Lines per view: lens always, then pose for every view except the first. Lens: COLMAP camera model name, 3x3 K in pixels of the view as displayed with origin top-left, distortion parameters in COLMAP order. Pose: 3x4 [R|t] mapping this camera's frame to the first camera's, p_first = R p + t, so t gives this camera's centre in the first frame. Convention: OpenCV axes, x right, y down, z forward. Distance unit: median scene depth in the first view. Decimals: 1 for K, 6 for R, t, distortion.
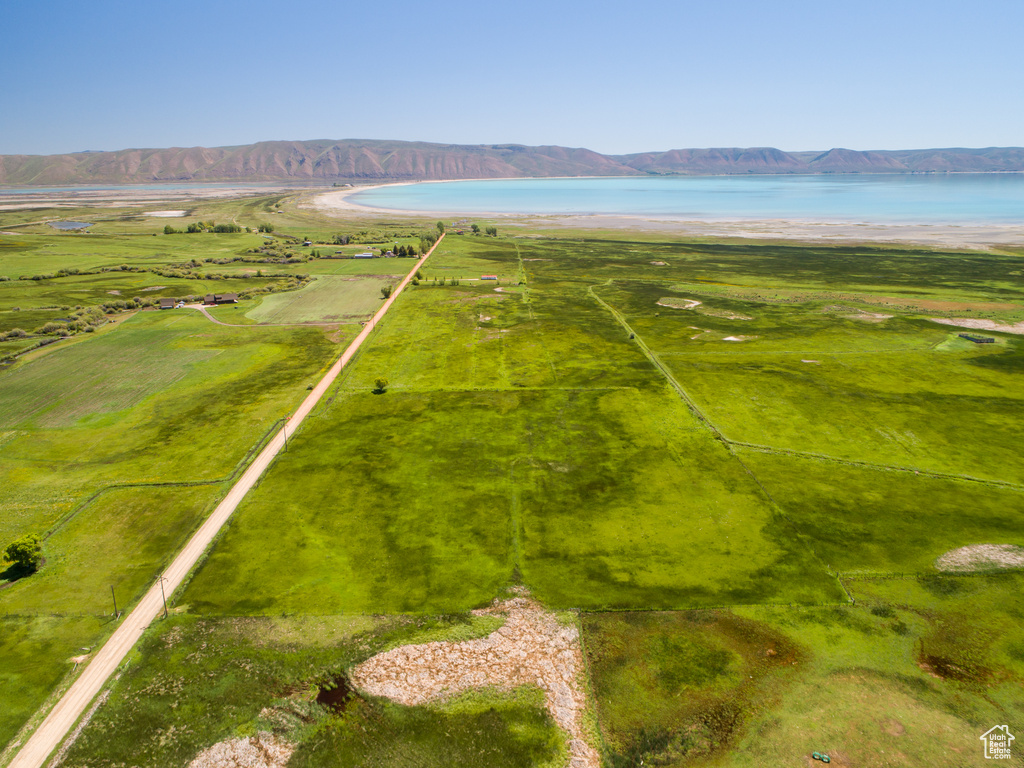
lens RADIAL K [[763.1, 0, 508.6], [0, 763.1, 384.2], [0, 0, 1]] dist [-0.021338, 0.007636]
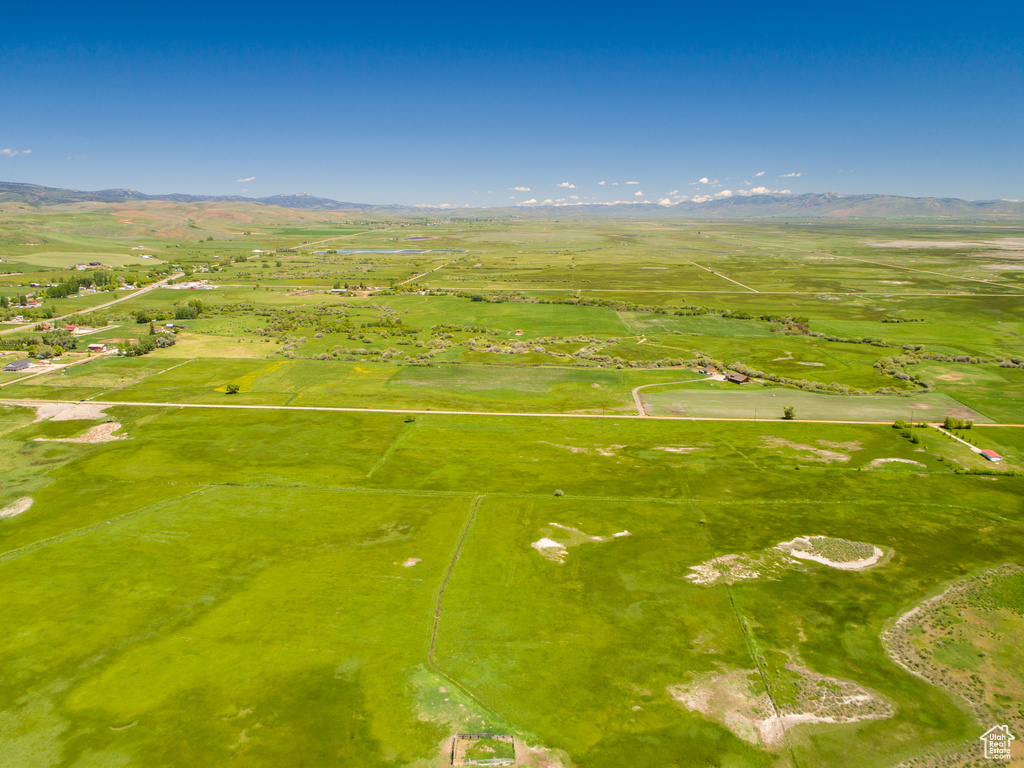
lens RADIAL K [[763.1, 0, 508.6], [0, 763.1, 384.2], [0, 0, 1]] dist [-0.021338, 0.007636]
pose [[-0.100677, 0.229357, -0.968122, 1.084154], [-0.272417, 0.929524, 0.248542, -0.420110], [0.956898, 0.288755, -0.031101, 1.022355]]
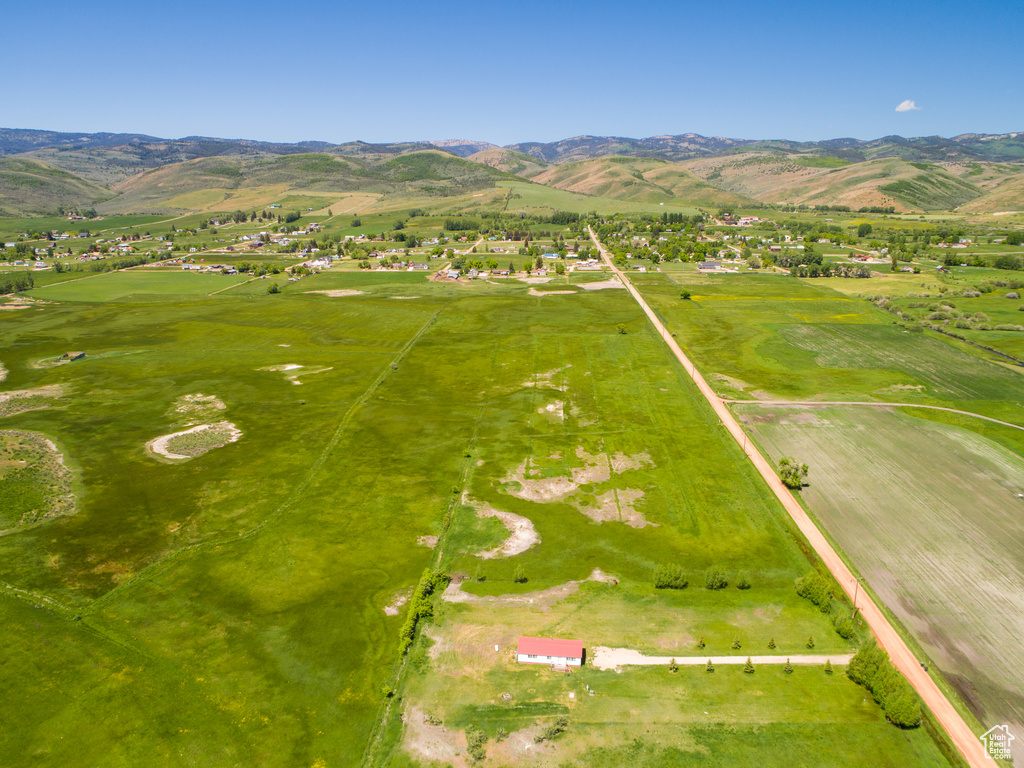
lens RADIAL K [[763.1, 0, 508.6], [0, 763.1, 384.2], [0, 0, 1]] dist [-0.021338, 0.007636]
pose [[-0.997182, -0.003447, 0.074940, -0.051351], [0.035020, 0.862031, 0.505644, -0.558008], [-0.066343, 0.506844, -0.859481, 1.967717]]
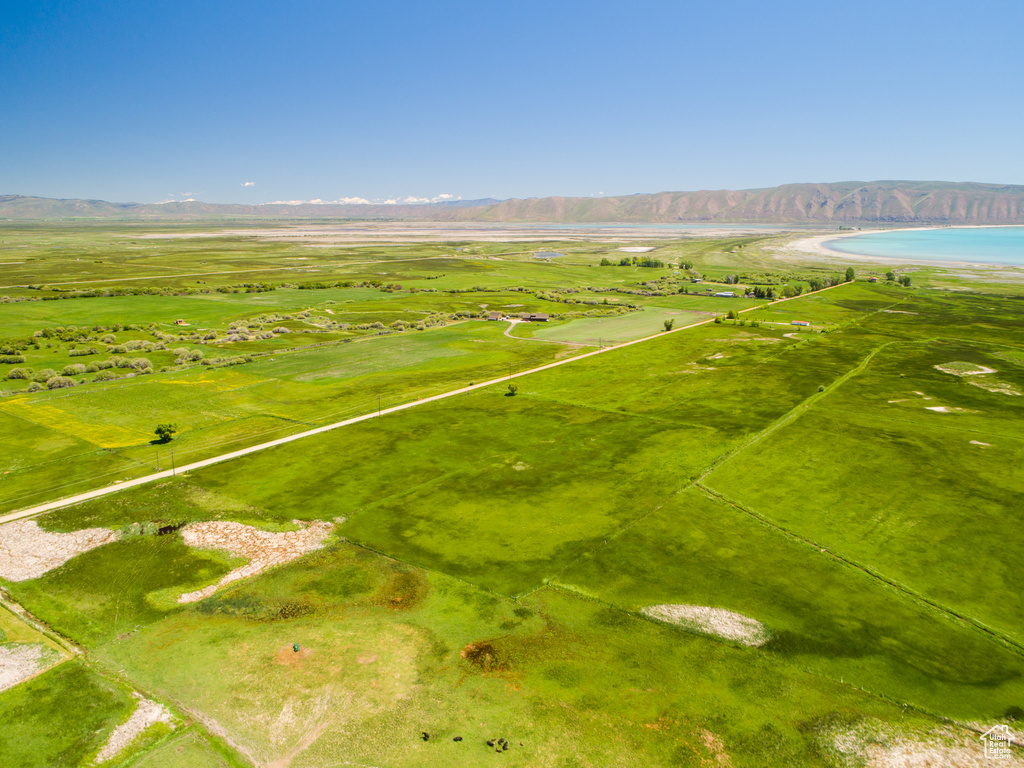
lens RADIAL K [[760.1, 0, 509.7], [0, 760.1, 380.7], [0, 0, 1]] dist [-0.016795, 0.002931]
pose [[0.793950, 0.137832, -0.592154, 0.445763], [-0.170402, 0.985374, 0.000887, -0.010479], [0.583615, 0.100200, 0.805825, 0.031322]]
